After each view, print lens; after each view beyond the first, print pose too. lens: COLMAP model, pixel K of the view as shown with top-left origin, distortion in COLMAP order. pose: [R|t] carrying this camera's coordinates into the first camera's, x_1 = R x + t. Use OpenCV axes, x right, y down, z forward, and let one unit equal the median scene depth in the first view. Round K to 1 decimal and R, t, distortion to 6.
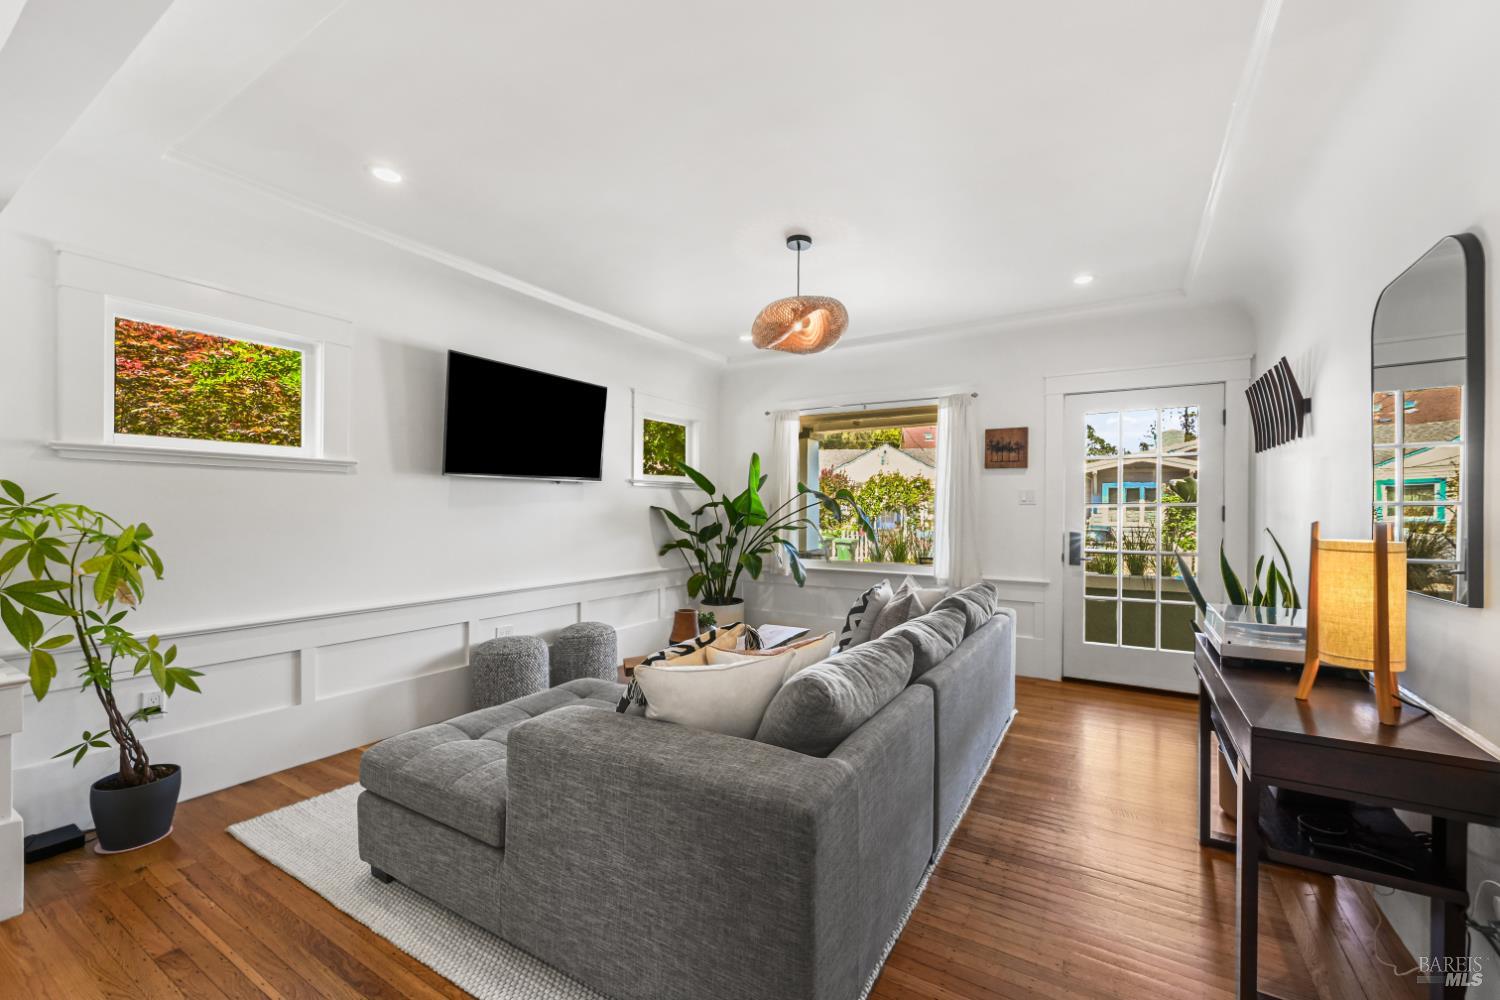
lens RADIAL K [[589.7, 0, 764.0], [0, 589.7, 511.0], [0, 0, 1]] dist [-0.001824, -0.000682]
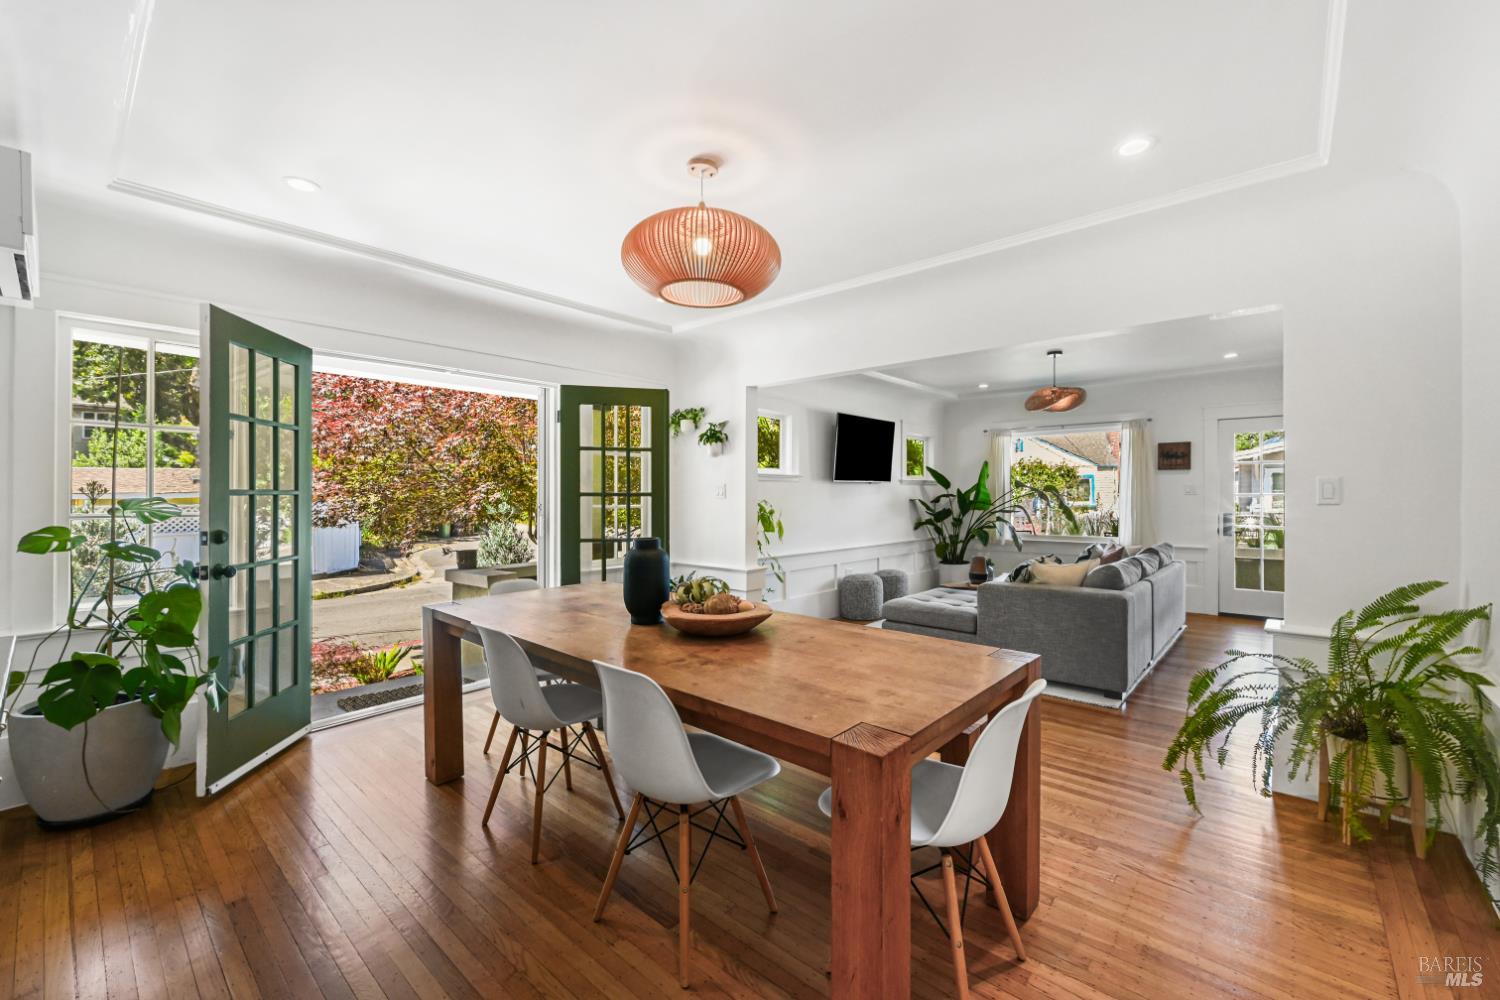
lens RADIAL K [[614.8, 0, 752.1], [0, 614.8, 493.1], [0, 0, 1]] dist [0.001117, 0.000010]
pose [[0.983516, -0.005399, -0.180742, -0.340614], [0.004144, 0.999965, -0.007322, -0.008505], [0.180775, 0.006453, 0.983503, -0.682981]]
